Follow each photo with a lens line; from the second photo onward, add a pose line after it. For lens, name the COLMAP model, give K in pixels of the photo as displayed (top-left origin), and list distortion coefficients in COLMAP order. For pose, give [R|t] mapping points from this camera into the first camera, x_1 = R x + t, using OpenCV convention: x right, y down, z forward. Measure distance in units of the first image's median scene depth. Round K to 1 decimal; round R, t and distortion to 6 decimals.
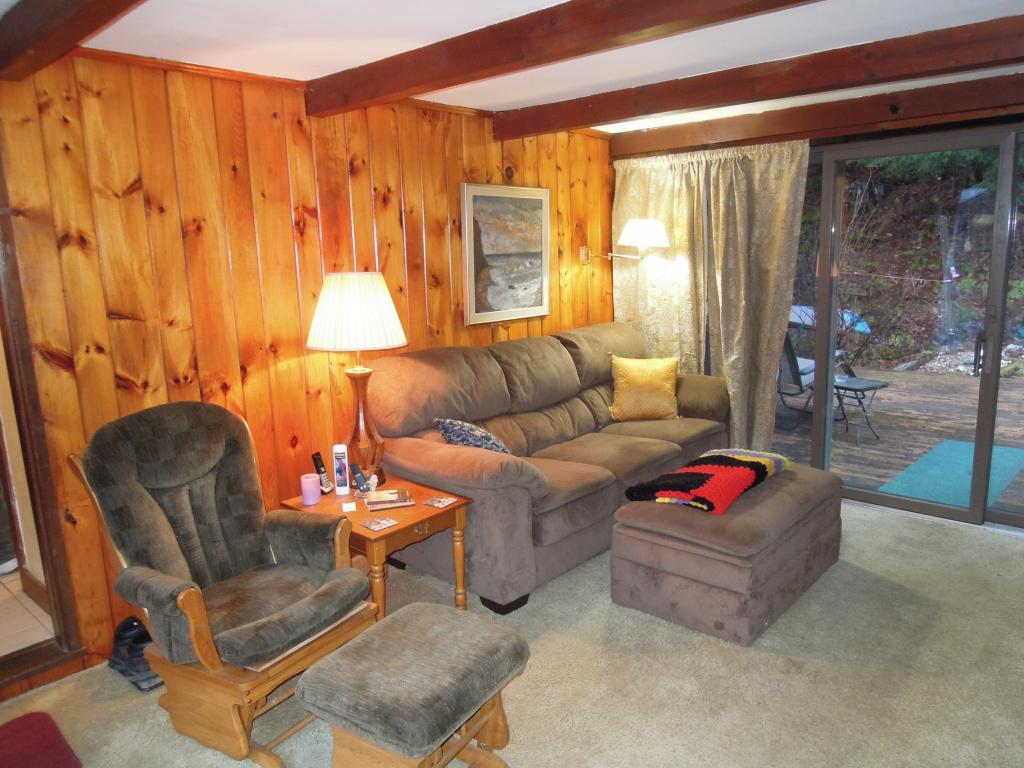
lens RADIAL K [[726.8, 0, 516.0], [0, 726.8, 382.4], [0, 0, 1]] dist [-0.021735, -0.000384]
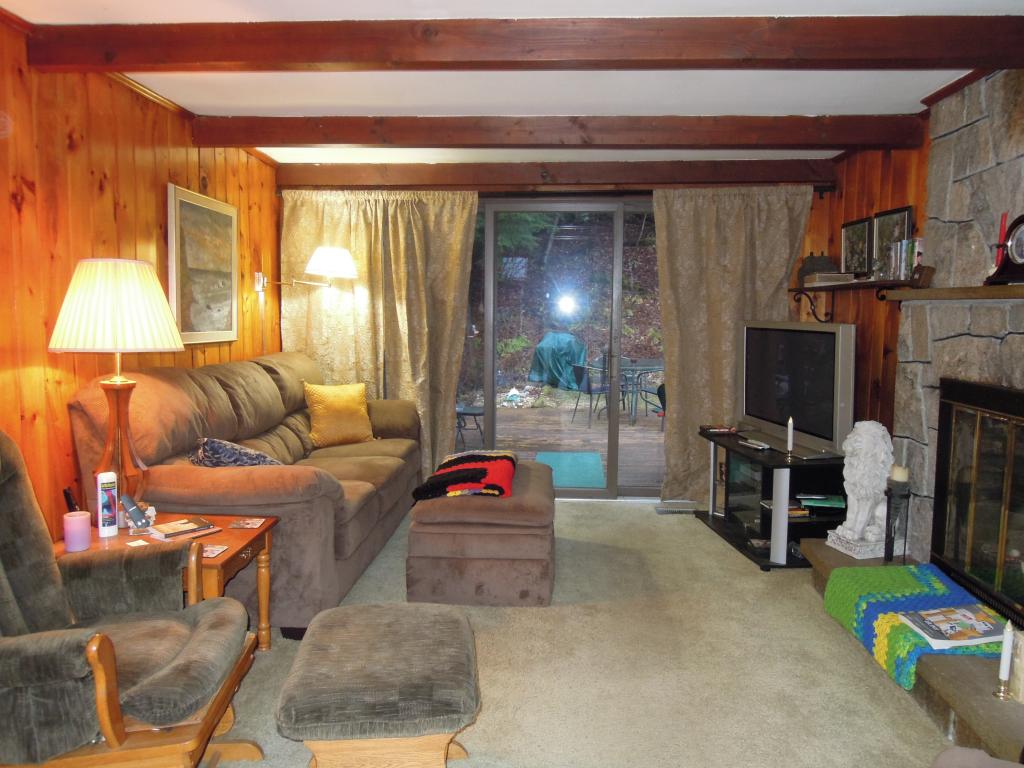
lens RADIAL K [[726.8, 0, 516.0], [0, 726.8, 384.7], [0, 0, 1]] dist [-0.021735, -0.000384]
pose [[0.778137, -0.023203, 0.627666, -0.291255], [0.080943, 0.994689, -0.063576, 0.057297], [-0.622857, 0.100276, 0.775882, 0.070219]]
